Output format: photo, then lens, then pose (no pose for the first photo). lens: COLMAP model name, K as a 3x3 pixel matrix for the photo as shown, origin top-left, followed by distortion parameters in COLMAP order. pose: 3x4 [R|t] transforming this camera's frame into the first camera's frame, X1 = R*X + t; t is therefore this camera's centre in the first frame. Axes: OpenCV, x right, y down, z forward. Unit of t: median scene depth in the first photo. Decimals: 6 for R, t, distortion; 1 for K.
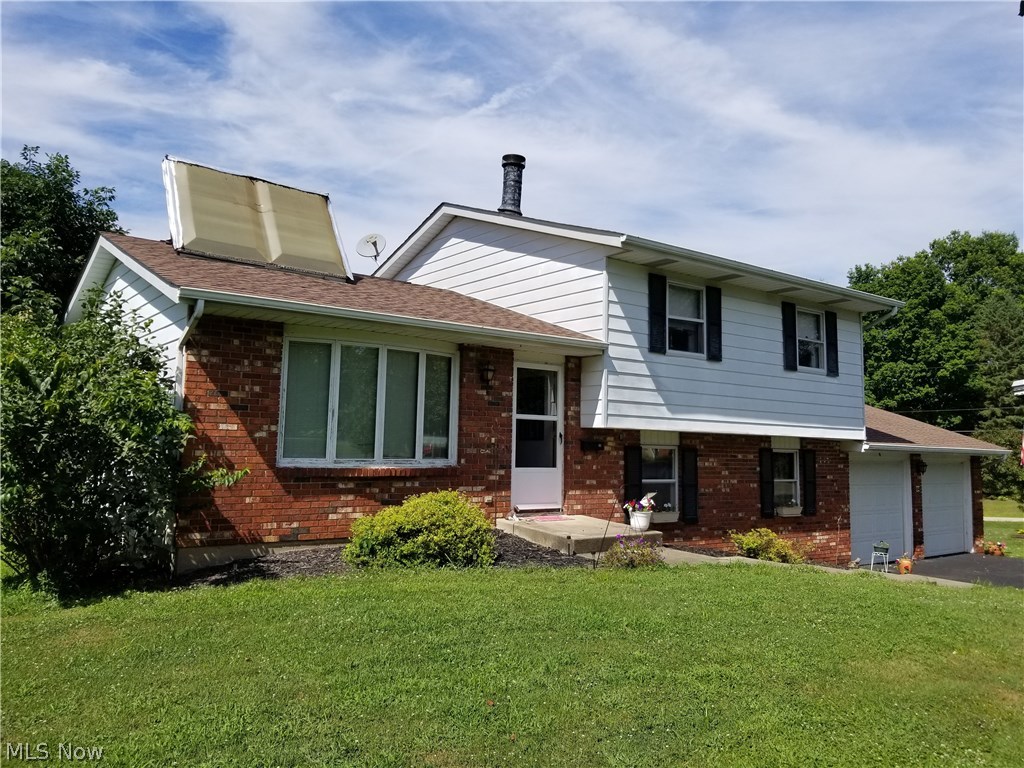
lens RADIAL K [[748.0, 0, 512.0], [0, 748.0, 384.0], [0, 0, 1]] dist [0.101102, -0.147566]
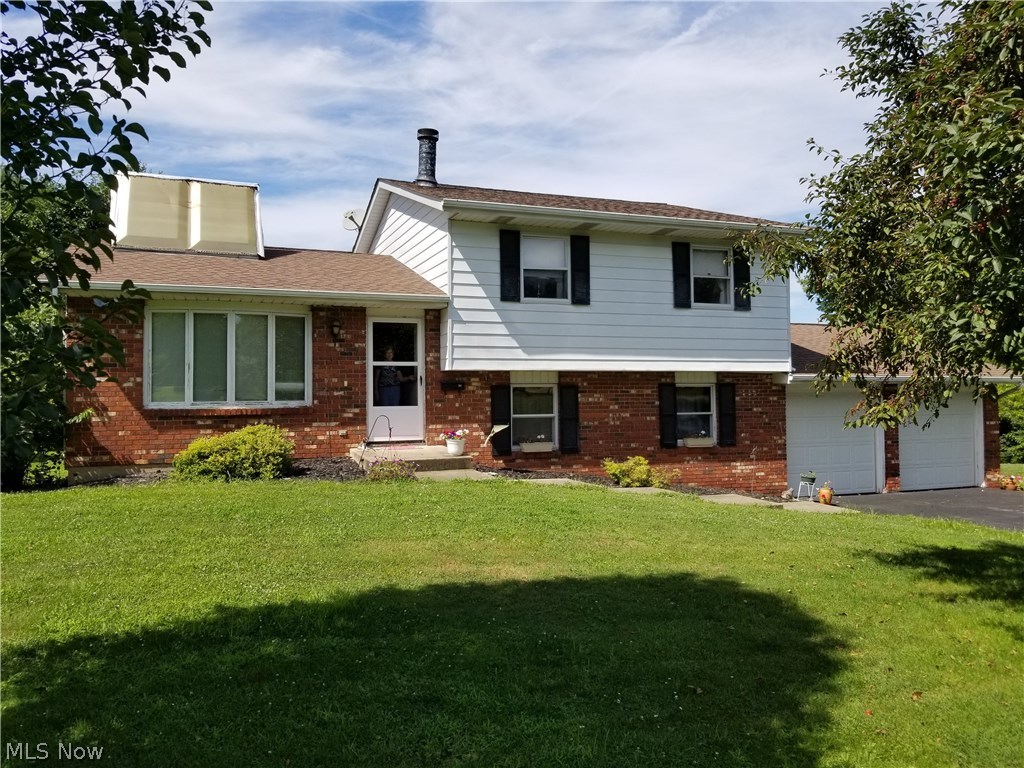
lens RADIAL K [[748.0, 0, 512.0], [0, 748.0, 384.0], [0, 0, 1]] dist [0.101102, -0.147566]
pose [[0.962391, -0.033554, -0.269587, 0.502262], [0.051600, 0.996856, 0.060130, 0.014470], [0.266722, -0.071780, 0.961097, -0.081856]]
